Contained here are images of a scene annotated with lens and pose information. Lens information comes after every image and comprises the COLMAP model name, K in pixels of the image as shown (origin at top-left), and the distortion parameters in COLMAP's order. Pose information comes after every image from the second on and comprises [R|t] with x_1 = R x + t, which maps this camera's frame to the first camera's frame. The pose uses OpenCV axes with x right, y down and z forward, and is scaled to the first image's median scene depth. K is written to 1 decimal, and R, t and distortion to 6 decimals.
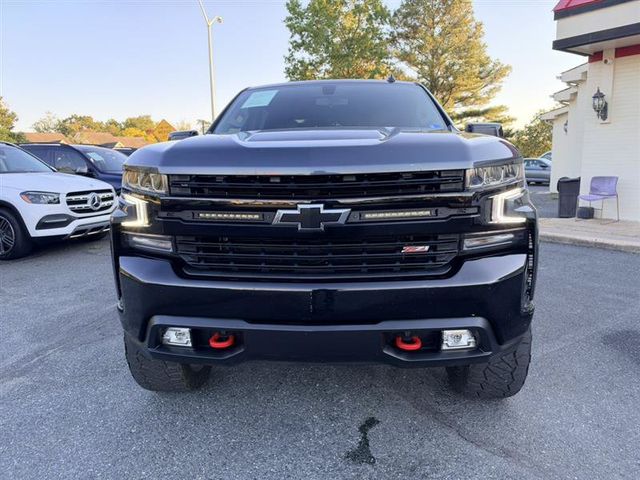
lens RADIAL K [[501.3, 0, 322.5], [0, 501.3, 230.4], [0, 0, 1]] dist [0.009197, 0.007714]
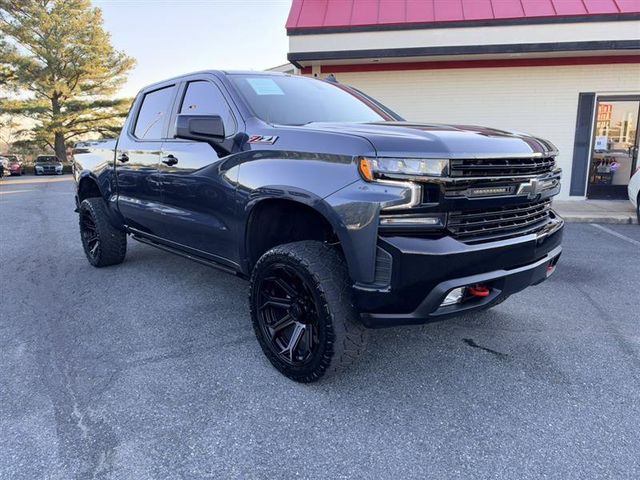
lens RADIAL K [[502.0, 0, 320.0], [0, 502.0, 240.0], [0, 0, 1]] dist [-0.012467, -0.003081]
pose [[0.669019, -0.122382, 0.733100, -0.155429], [0.098449, 0.992251, 0.075800, -0.004799], [-0.736696, 0.021461, 0.675883, 0.050175]]
